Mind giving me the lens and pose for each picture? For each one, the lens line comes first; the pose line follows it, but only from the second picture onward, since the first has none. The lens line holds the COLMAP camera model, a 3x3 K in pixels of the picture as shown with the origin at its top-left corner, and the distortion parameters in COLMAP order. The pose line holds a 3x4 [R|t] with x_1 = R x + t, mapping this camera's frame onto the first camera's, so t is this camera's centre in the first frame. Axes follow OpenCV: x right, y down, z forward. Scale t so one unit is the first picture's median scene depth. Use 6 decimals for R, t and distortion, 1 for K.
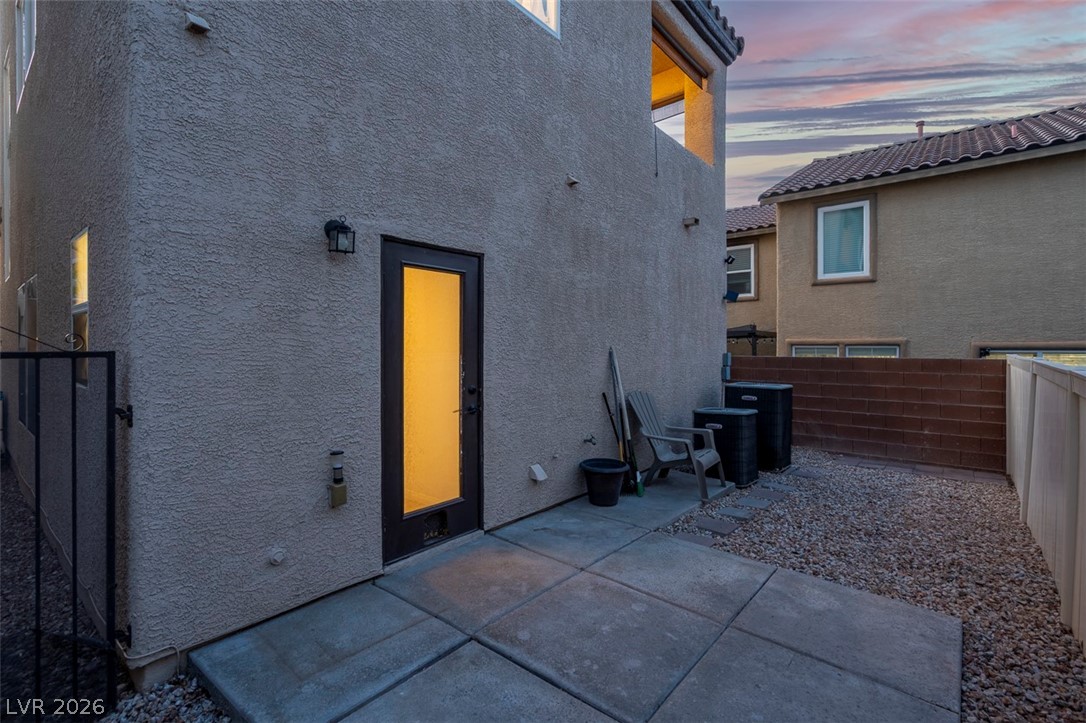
lens RADIAL K [[493.0, 0, 543.6], [0, 493.0, 347.7], [0, 0, 1]] dist [-0.001092, 0.000105]
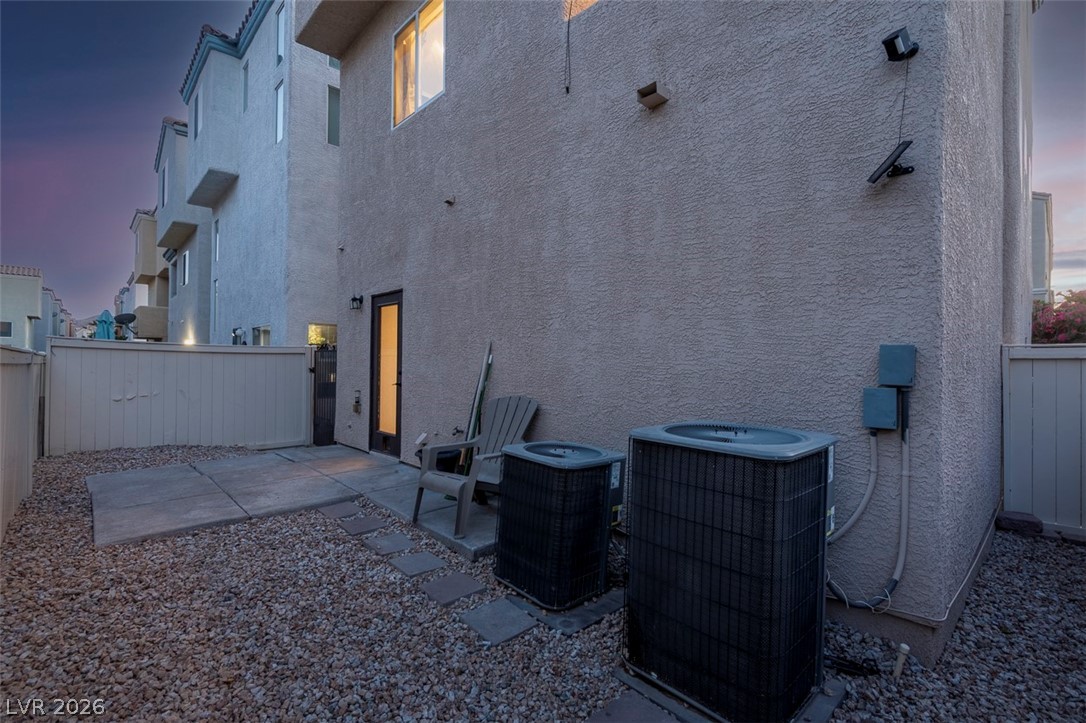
lens RADIAL K [[482.2, 0, 543.0], [0, 482.2, 361.5], [0, 0, 1]] dist [-0.001660, -0.000081]
pose [[-0.101569, -0.008879, -0.994789, 1.119583], [-0.016470, 0.999838, -0.007243, 0.042337], [0.994692, 0.015648, -0.101698, 1.294454]]
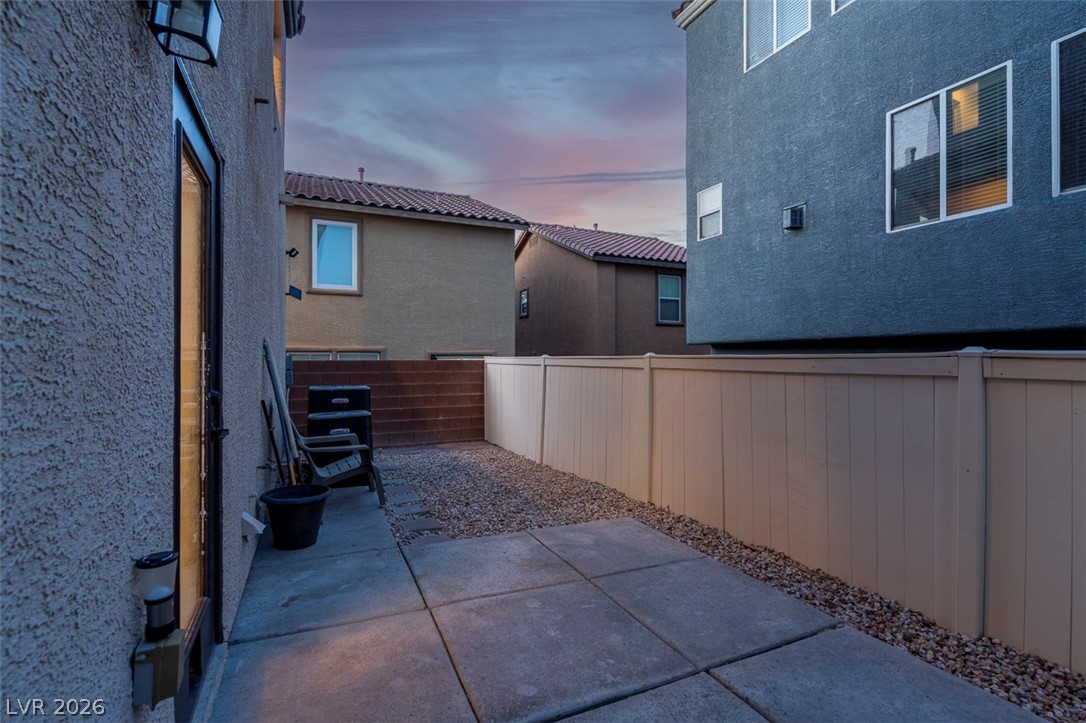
lens RADIAL K [[492.6, 0, 525.1], [0, 492.6, 357.9], [0, 0, 1]] dist [-0.009784, -0.000067]
pose [[0.443388, 0.004245, 0.896320, -0.384345], [0.003949, 0.999970, -0.006690, 0.037253], [-0.896321, 0.006506, 0.443358, 0.348471]]
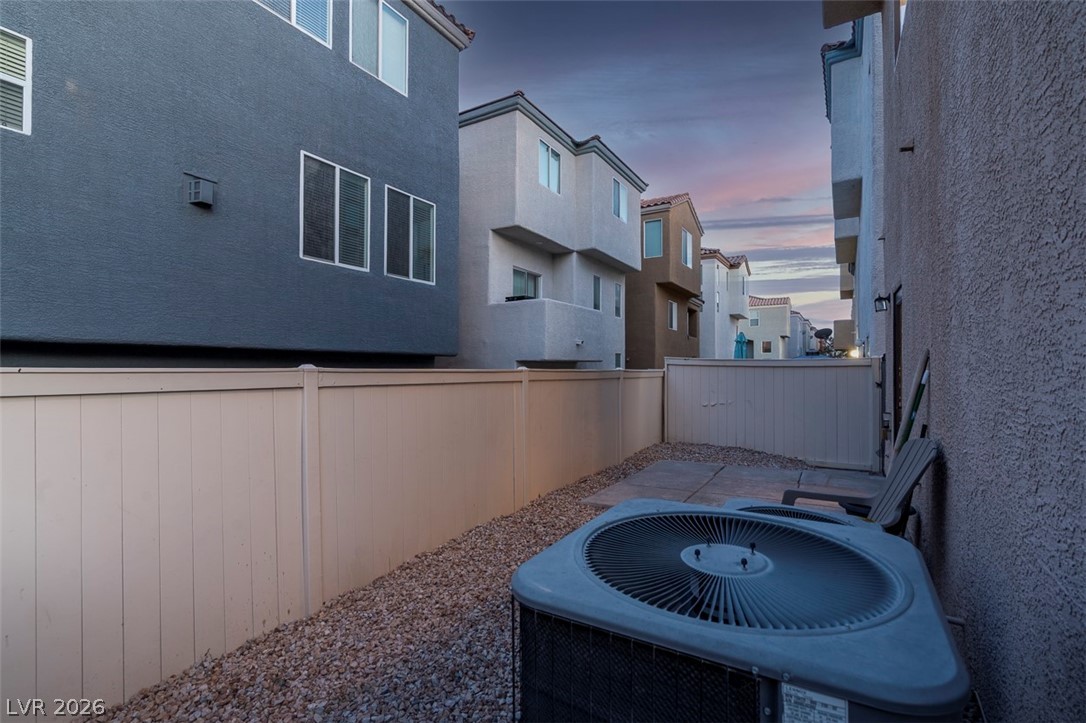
lens RADIAL K [[501.7, 0, 543.0], [0, 501.7, 361.5], [0, 0, 1]] dist [0.001786, 0.000155]
pose [[-0.987320, -0.002970, -0.158715, 0.743165], [-0.001639, 0.999962, -0.008520, 0.018503], [0.158734, -0.008152, -0.987288, 1.652664]]
